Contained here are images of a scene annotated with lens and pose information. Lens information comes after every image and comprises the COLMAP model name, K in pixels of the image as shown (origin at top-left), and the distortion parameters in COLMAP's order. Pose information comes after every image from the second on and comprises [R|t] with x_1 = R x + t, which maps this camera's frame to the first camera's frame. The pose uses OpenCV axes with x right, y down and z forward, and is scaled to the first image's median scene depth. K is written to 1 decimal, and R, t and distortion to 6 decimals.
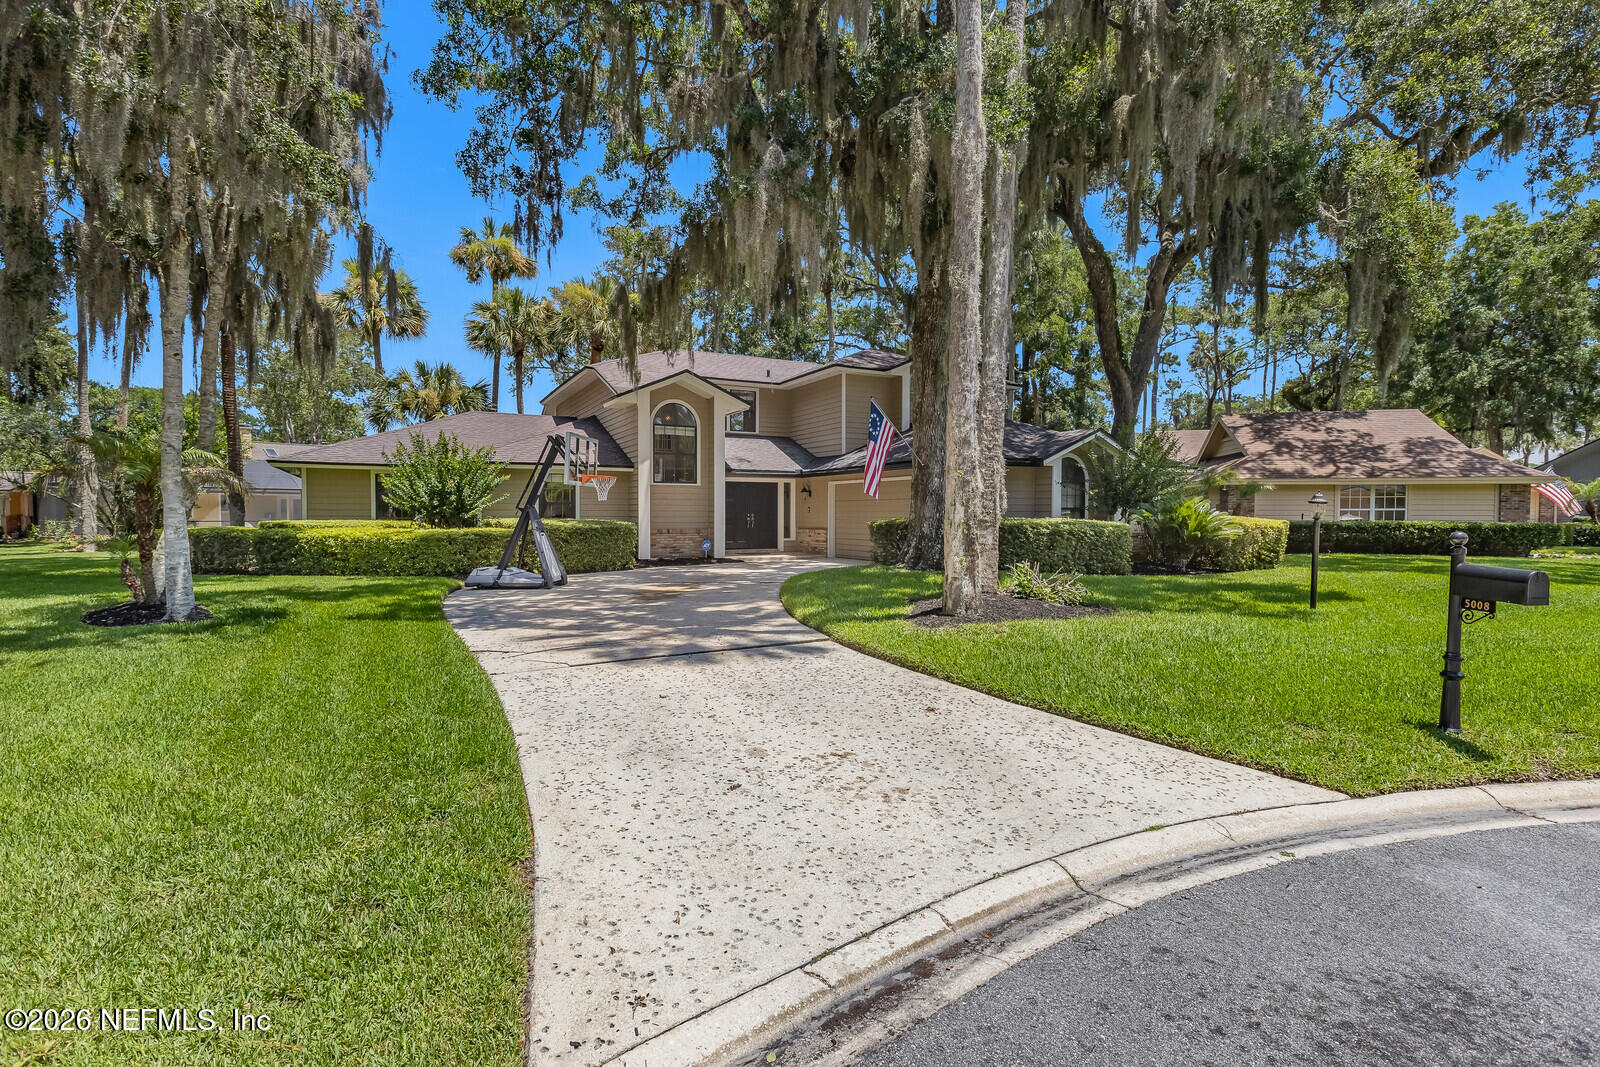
lens RADIAL K [[781.9, 0, 800.0], [0, 781.9, 533.5], [0, 0, 1]] dist [0.000071, -0.000009]
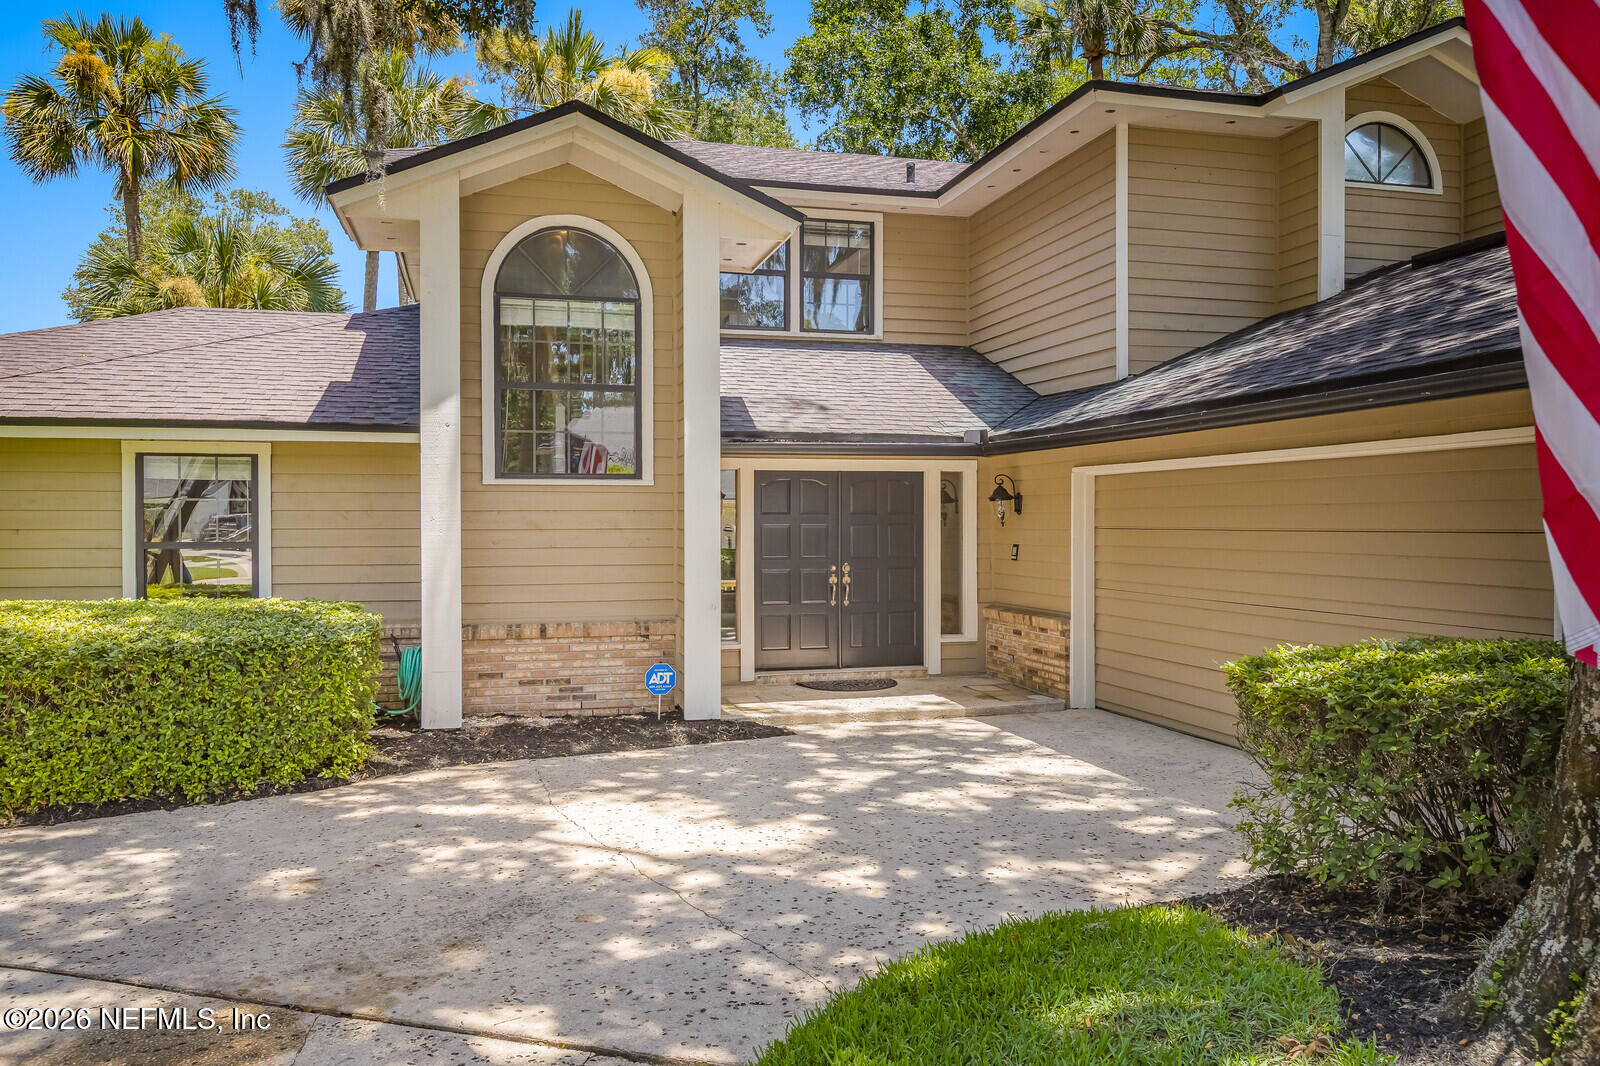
lens RADIAL K [[1186.5, 0, 800.0], [0, 1186.5, 533.0], [0, 0, 1]] dist [-0.002192, -0.000387]
pose [[0.975141, -0.000615, -0.221584, 0.034520], [-0.002270, 0.999916, -0.012766, -0.032119], [0.221573, 0.012952, 0.975058, 0.490418]]
